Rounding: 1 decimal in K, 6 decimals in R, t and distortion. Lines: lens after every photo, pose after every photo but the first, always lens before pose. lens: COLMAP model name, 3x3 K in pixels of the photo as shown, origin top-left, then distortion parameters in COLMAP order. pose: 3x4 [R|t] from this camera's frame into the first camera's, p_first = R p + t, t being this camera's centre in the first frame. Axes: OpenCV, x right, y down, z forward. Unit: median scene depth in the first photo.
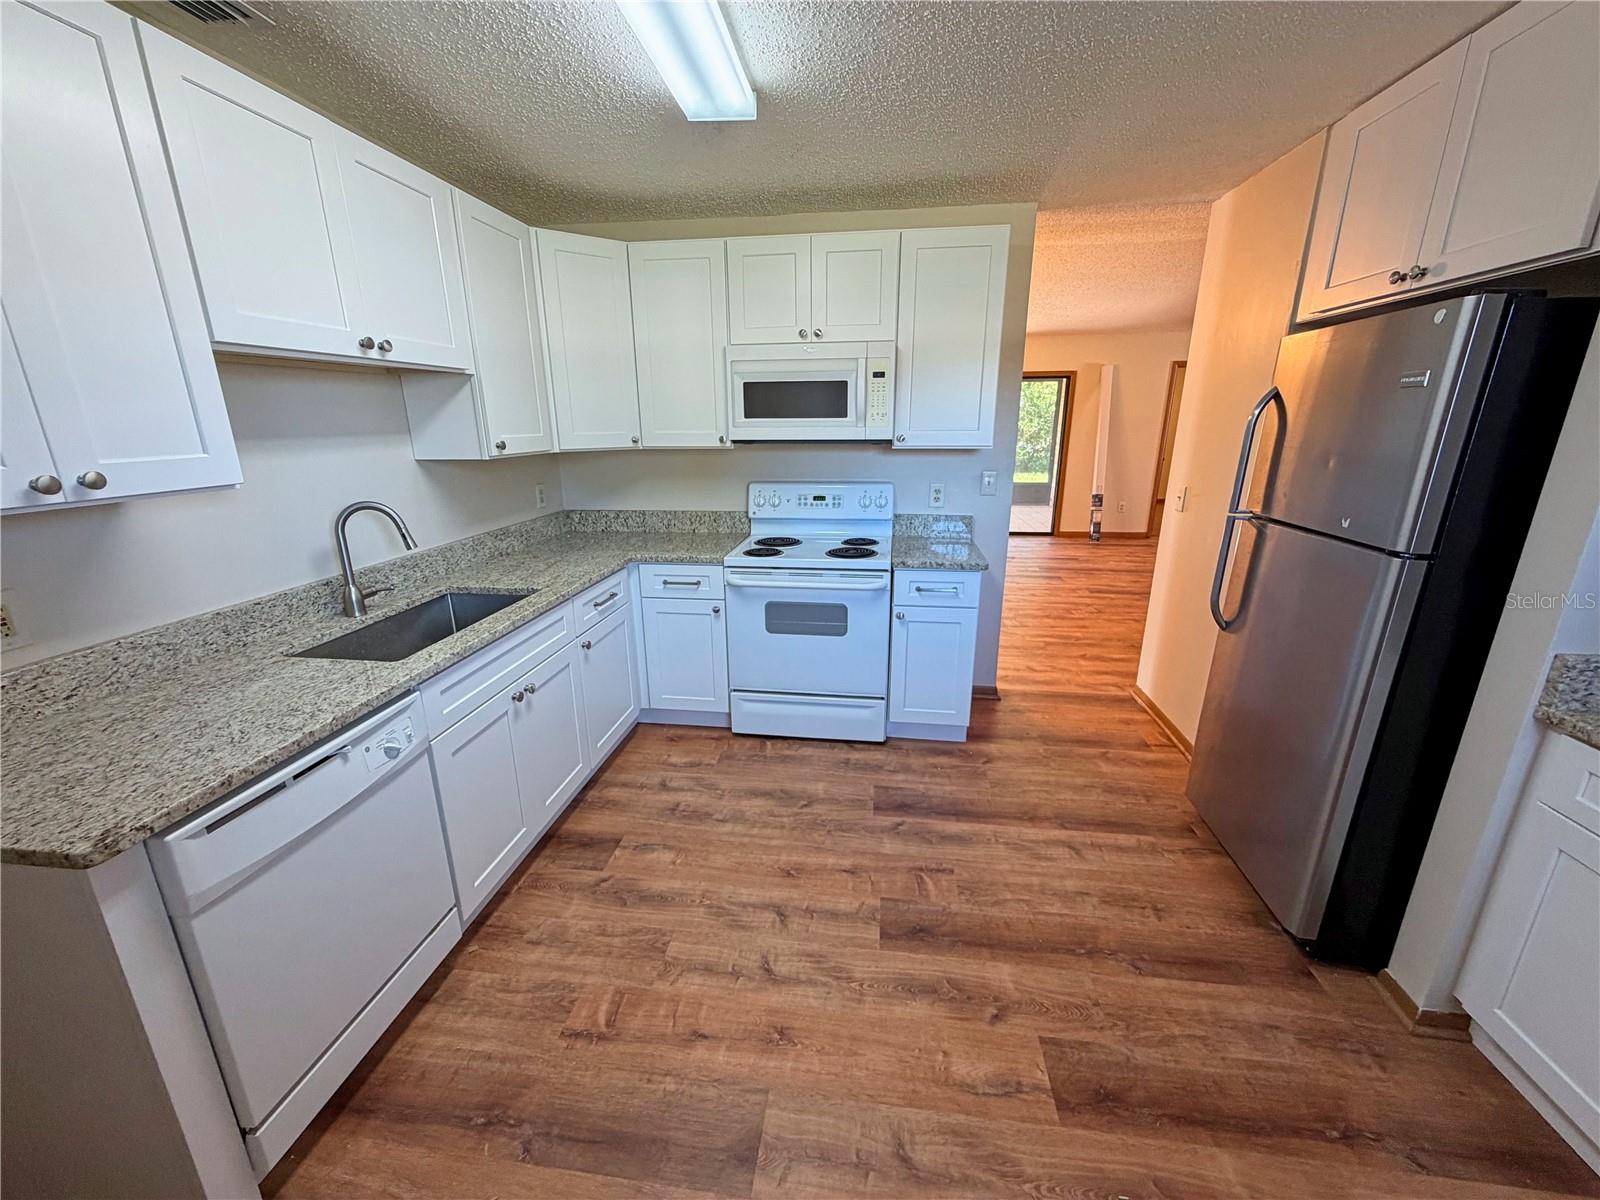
lens RADIAL K [[638.6, 0, 800.0], [0, 638.6, 600.0], [0, 0, 1]] dist [0.000798, -0.000387]
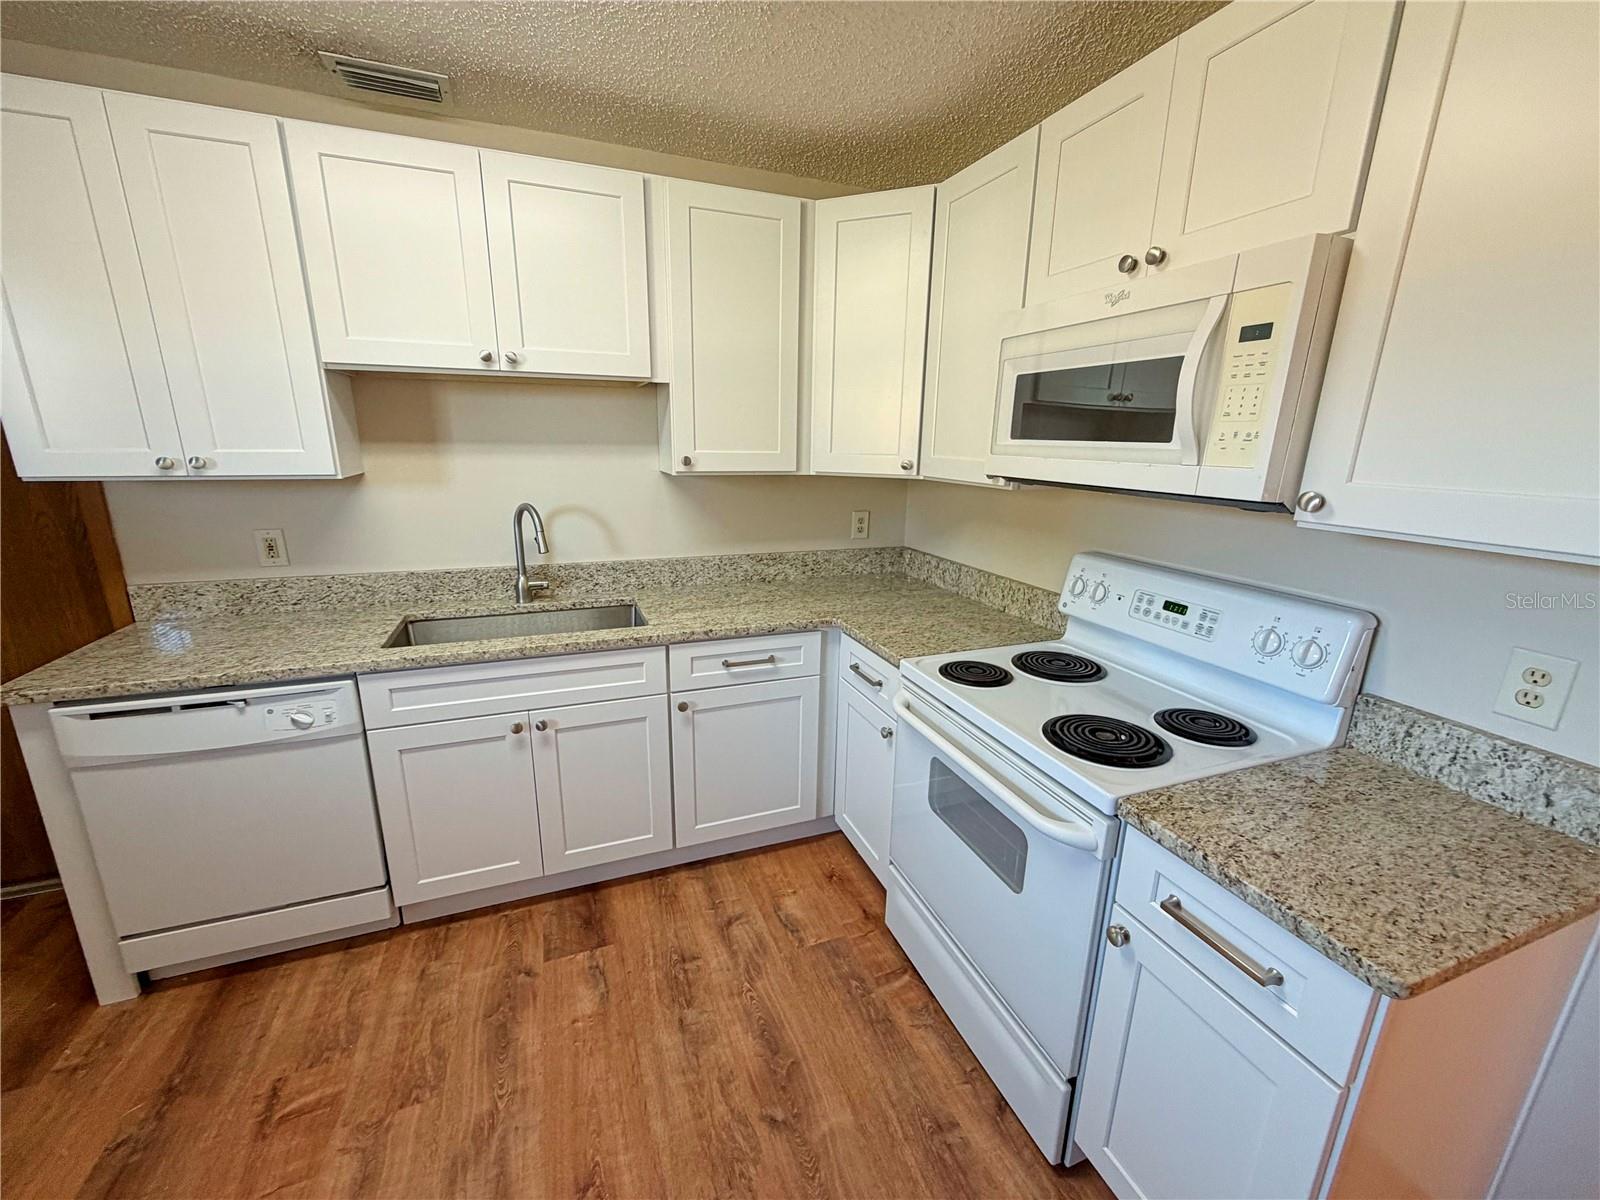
lens RADIAL K [[638.6, 0, 800.0], [0, 638.6, 600.0], [0, 0, 1]] dist [0.000798, -0.000387]
pose [[0.476538, 0.234278, -0.847364, 0.378424], [-0.261266, 0.958034, 0.117946, -0.184481], [0.839435, 0.165182, 0.517749, 0.638339]]
